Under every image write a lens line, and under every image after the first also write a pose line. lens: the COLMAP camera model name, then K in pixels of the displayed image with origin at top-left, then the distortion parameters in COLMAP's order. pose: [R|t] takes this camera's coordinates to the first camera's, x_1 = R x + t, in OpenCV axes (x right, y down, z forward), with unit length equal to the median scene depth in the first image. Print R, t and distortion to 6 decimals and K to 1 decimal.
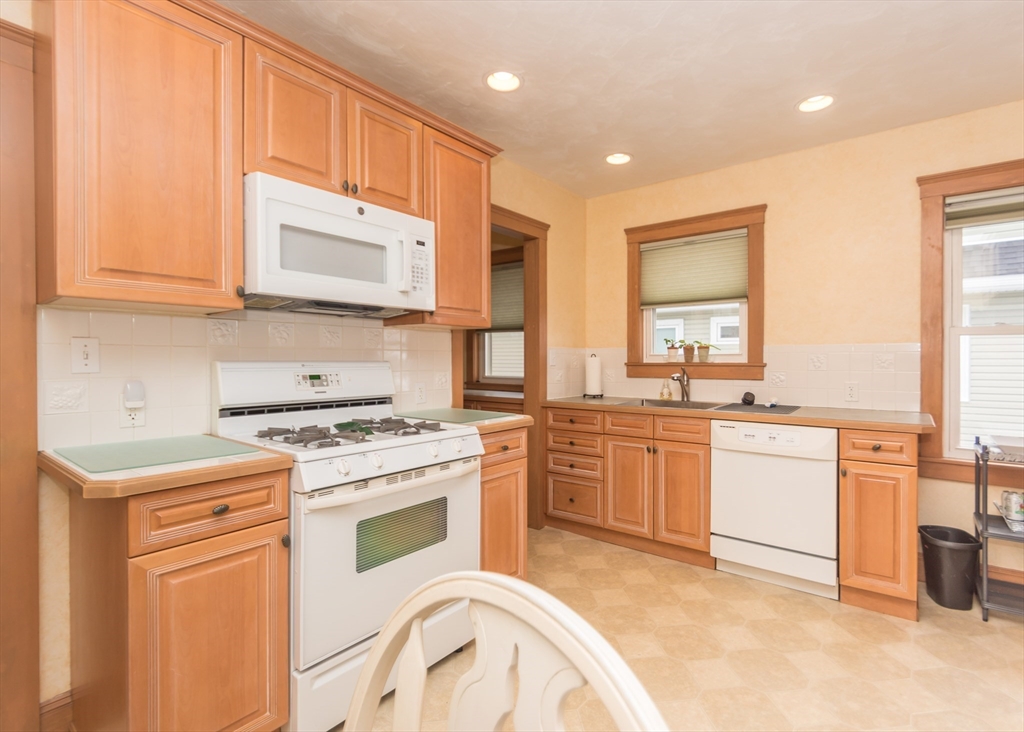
lens RADIAL K [[481.3, 0, 551.1], [0, 481.3, 362.4], [0, 0, 1]] dist [0.000536, -0.004922]
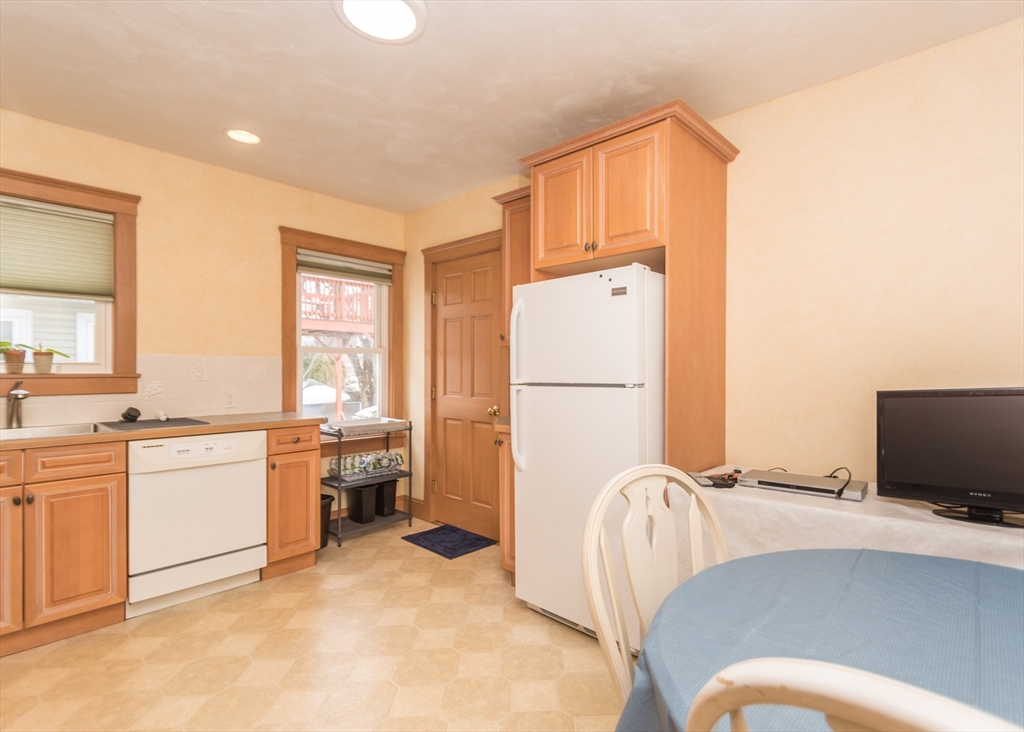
lens RADIAL K [[512.4, 0, 512.0], [0, 512.4, 366.0], [0, 0, 1]] dist [0.003681, -0.000508]
pose [[0.112292, 0.004599, 0.993665, -0.502902], [0.001656, 0.999987, -0.004815, -0.008376], [-0.993674, 0.002186, 0.112283, 0.239775]]
